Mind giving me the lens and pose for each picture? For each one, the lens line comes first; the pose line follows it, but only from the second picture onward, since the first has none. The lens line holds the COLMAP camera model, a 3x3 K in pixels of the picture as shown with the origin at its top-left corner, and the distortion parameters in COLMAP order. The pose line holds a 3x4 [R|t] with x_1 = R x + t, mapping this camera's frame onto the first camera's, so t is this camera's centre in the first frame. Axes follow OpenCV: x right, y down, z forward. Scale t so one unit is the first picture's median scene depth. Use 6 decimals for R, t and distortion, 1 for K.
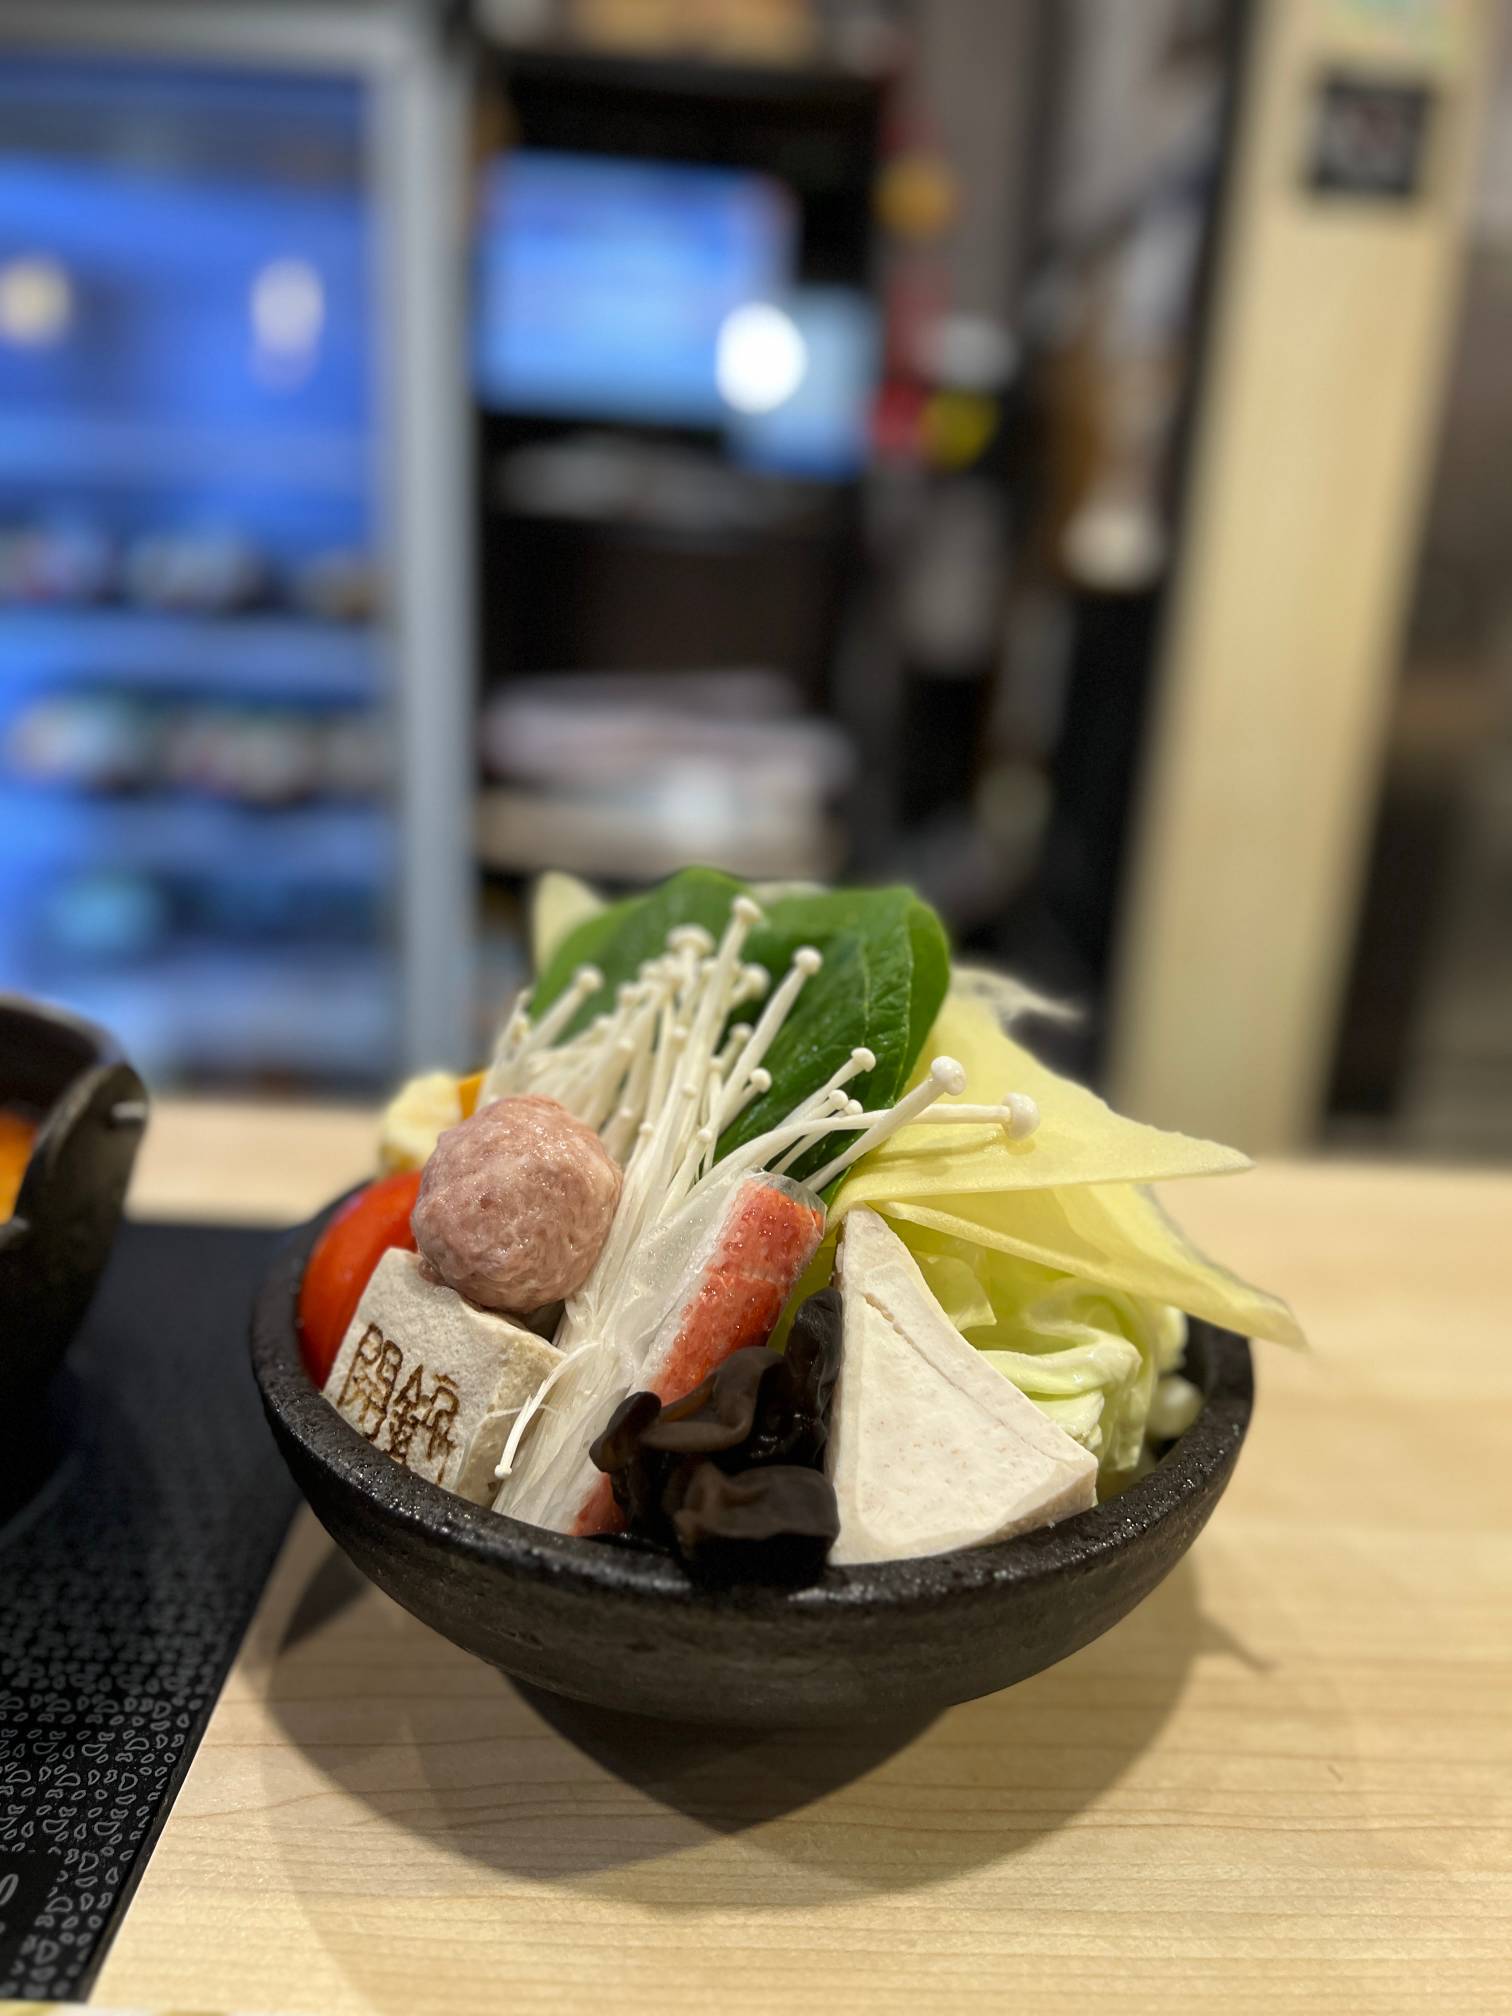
lens RADIAL K [[1537.7, 0, 752.6], [0, 1537.7, 1016.7], [0, 0, 1]] dist [0.047257, -0.082545]
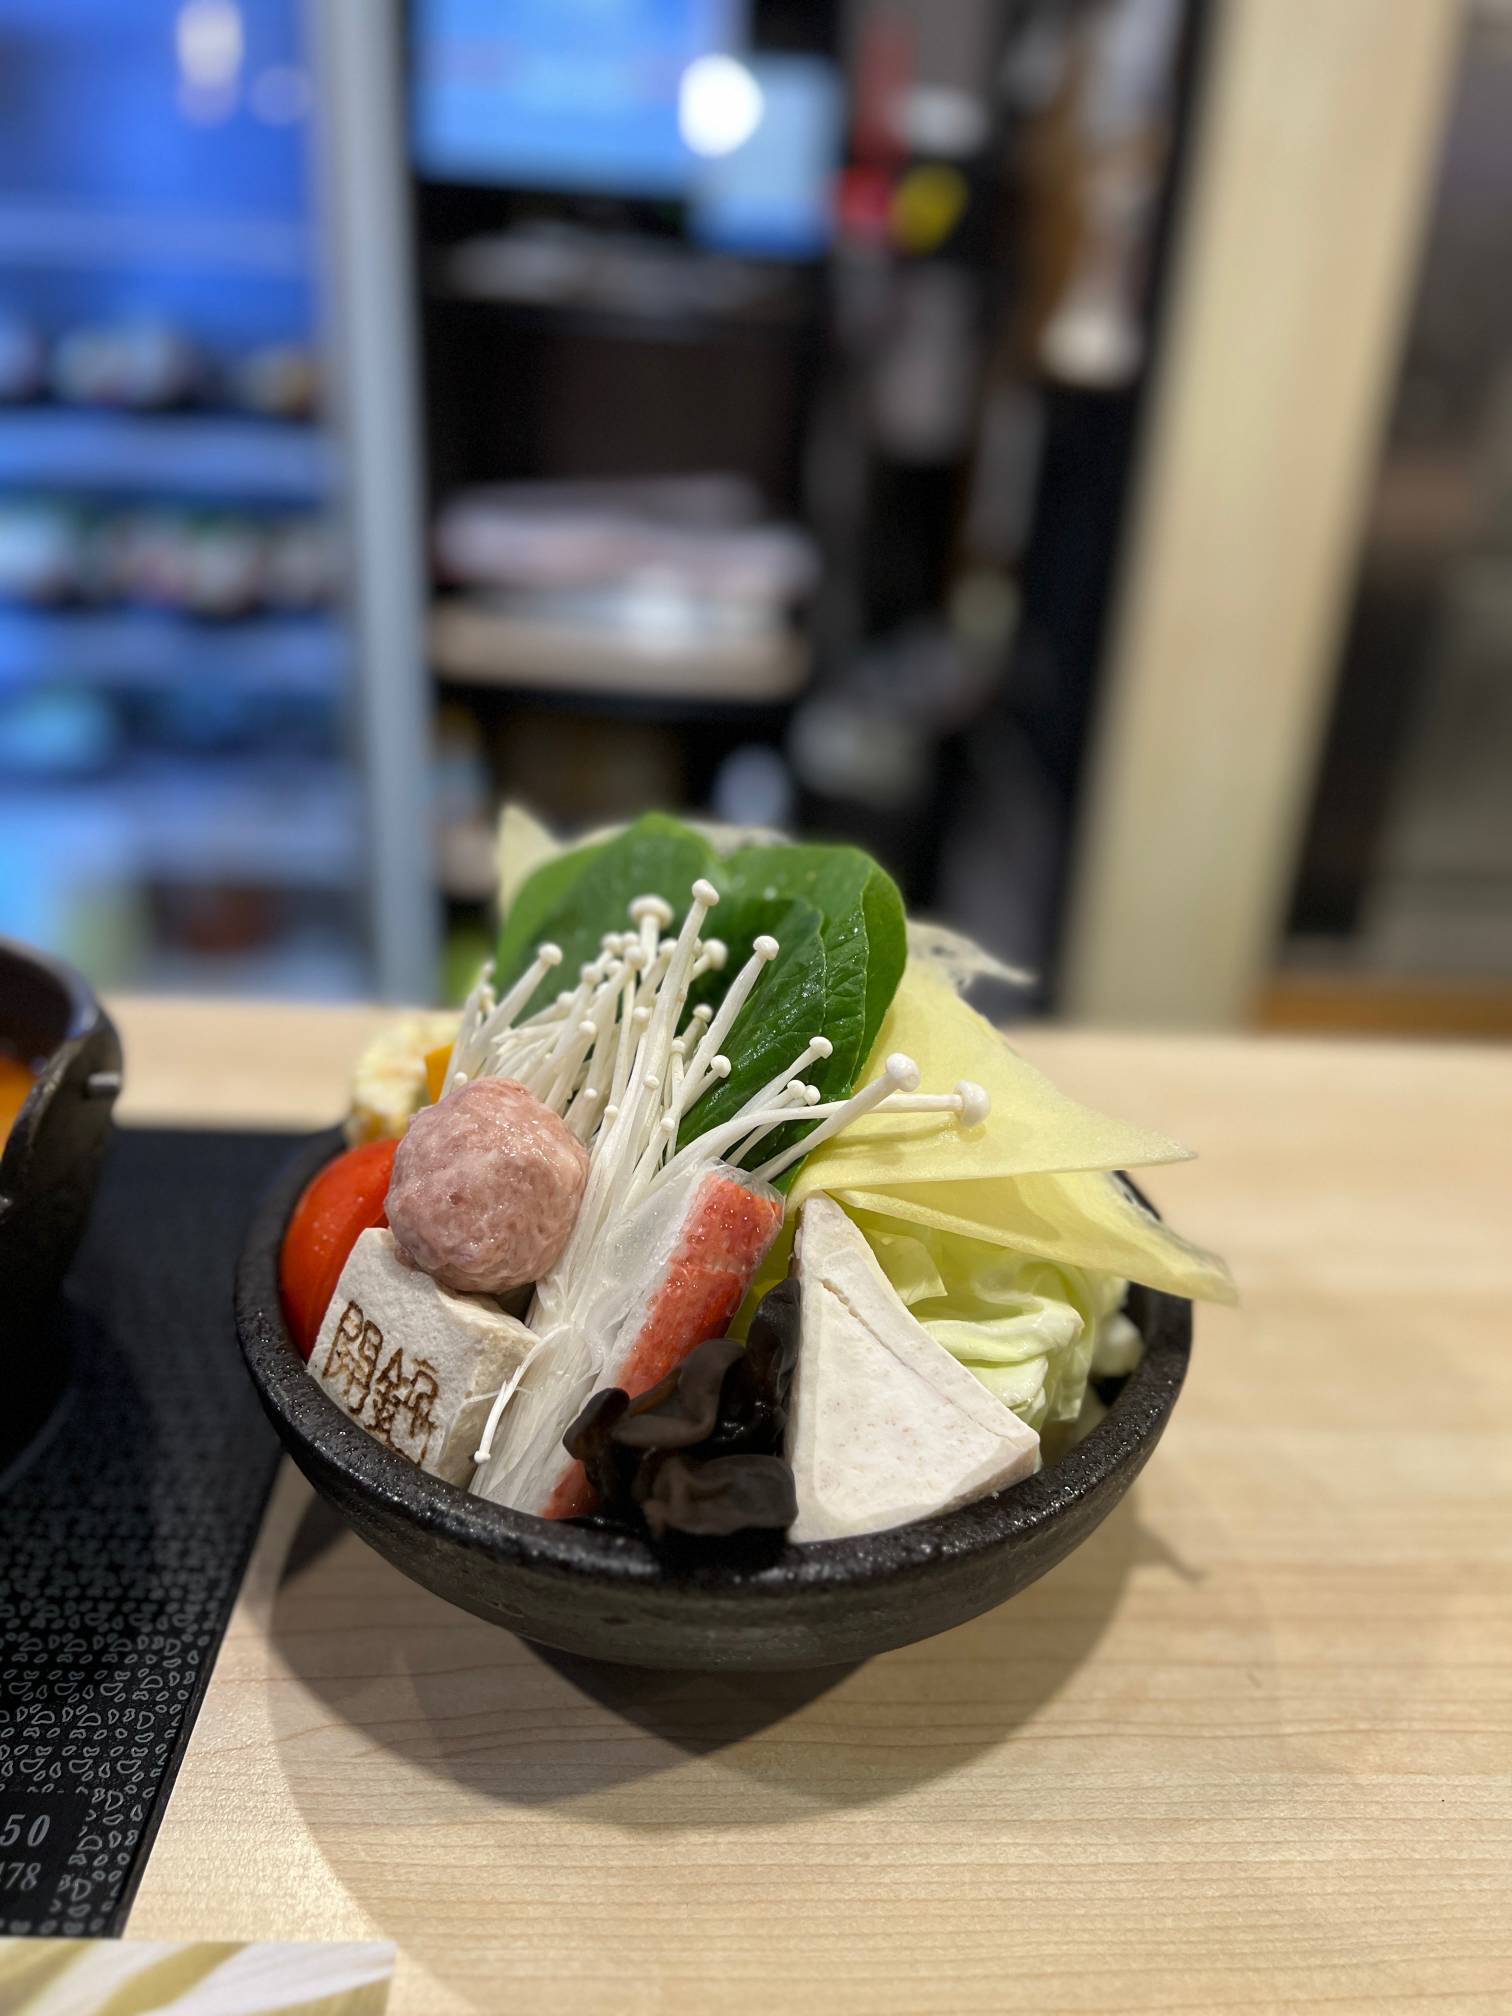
lens RADIAL K [[1537.7, 0, 752.6], [0, 1537.7, 1016.7], [0, 0, 1]] dist [0.047257, -0.082545]
pose [[0.999771, -0.013074, 0.016961, 0.010007], [0.010582, 0.990166, 0.139494, -0.143727], [-0.018618, -0.139283, 0.990078, -0.013806]]
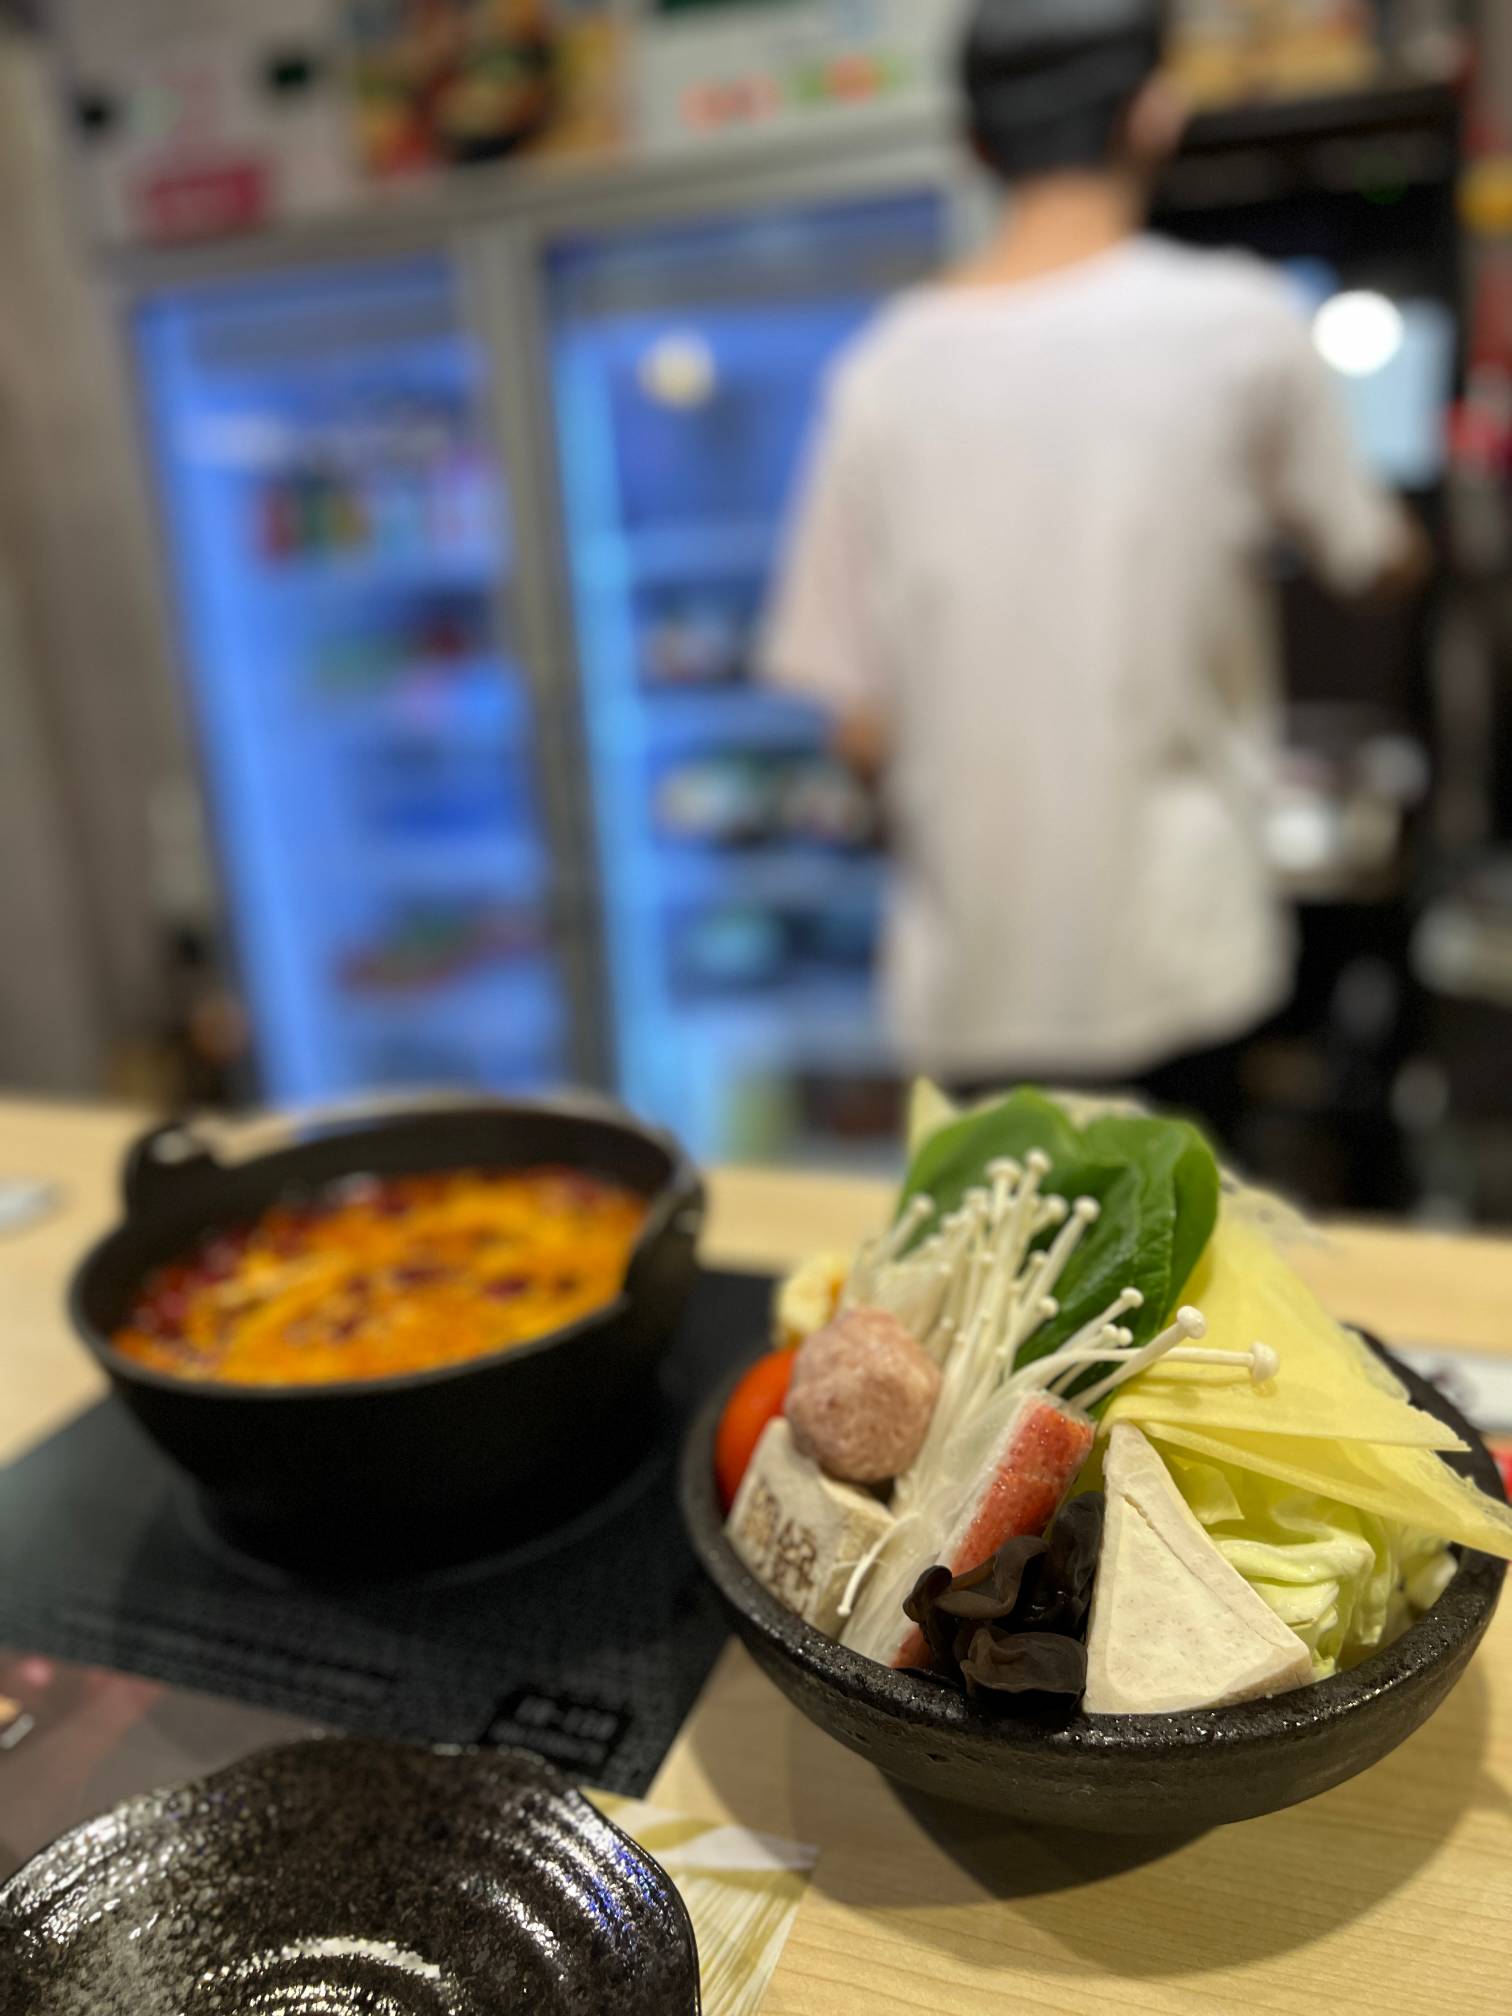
lens RADIAL K [[1624.6, 0, 736.3], [0, 1624.6, 1012.2], [0, 0, 1]] dist [0.001693, 0.005706]
pose [[0.949602, -0.018570, -0.312909, 0.194041], [0.029017, 0.999165, 0.028762, -0.260099], [0.312113, -0.036392, 0.949348, -0.344912]]
